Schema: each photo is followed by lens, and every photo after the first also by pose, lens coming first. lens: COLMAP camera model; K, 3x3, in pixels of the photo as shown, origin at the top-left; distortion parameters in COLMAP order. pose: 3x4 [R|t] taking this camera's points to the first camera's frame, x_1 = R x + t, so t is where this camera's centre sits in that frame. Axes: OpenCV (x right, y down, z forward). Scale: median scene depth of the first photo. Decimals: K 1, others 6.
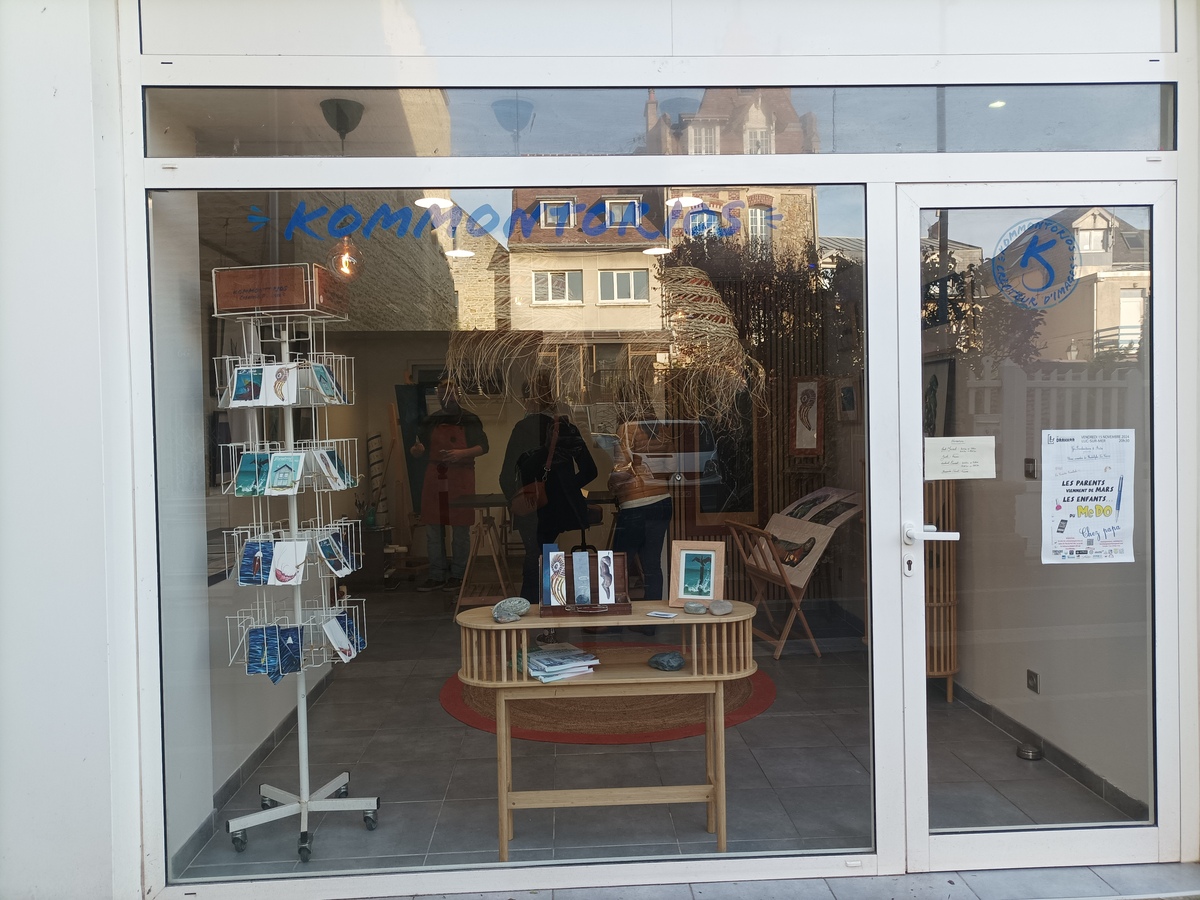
lens RADIAL K [[890.7, 0, 600.0], [0, 890.7, 450.0], [0, 0, 1]] dist [0.020233, -0.002437]
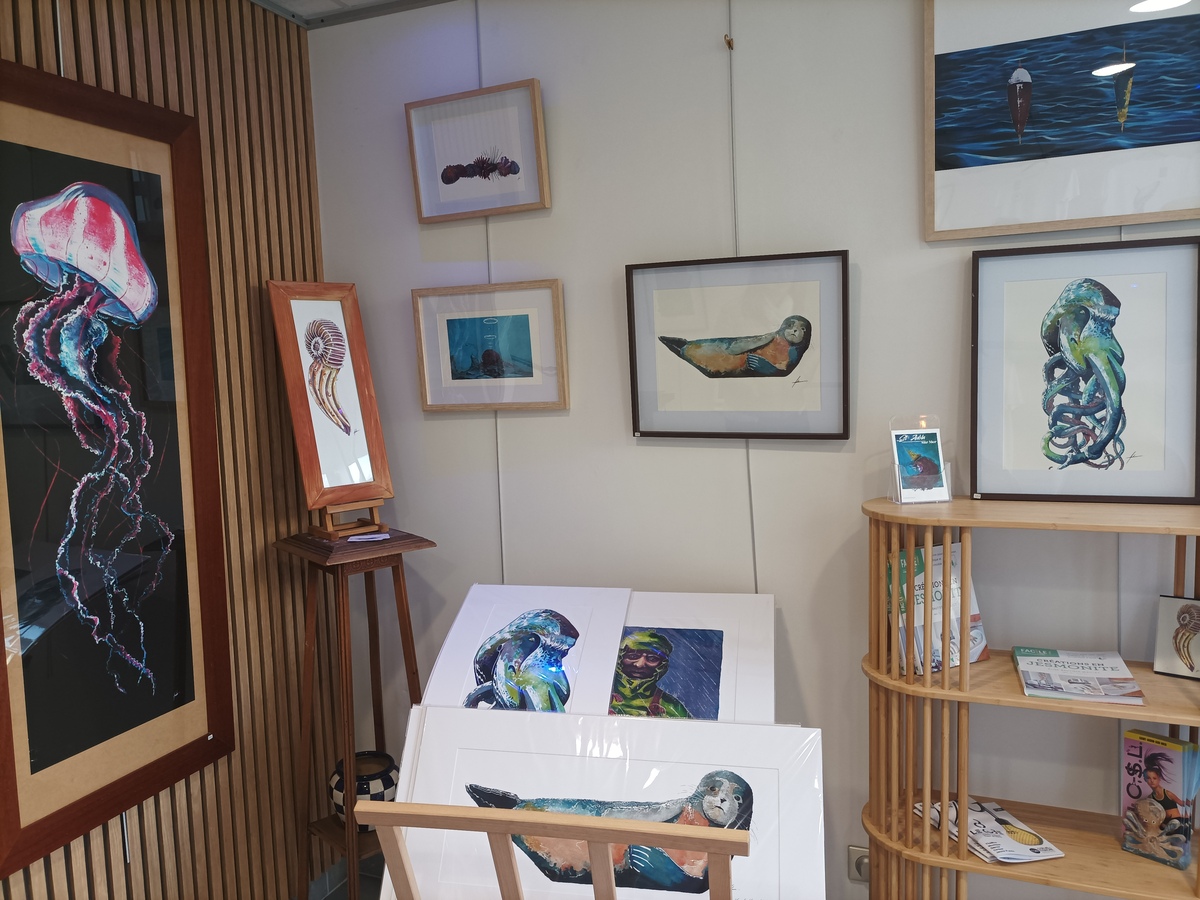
lens RADIAL K [[890.7, 0, 600.0], [0, 890.7, 450.0], [0, 0, 1]] dist [0.020233, -0.002437]
pose [[0.418878, -0.083293, 0.904214, -0.049903], [0.051190, 0.996367, 0.068068, -0.034807], [-0.906599, 0.017774, 0.421620, 0.748678]]
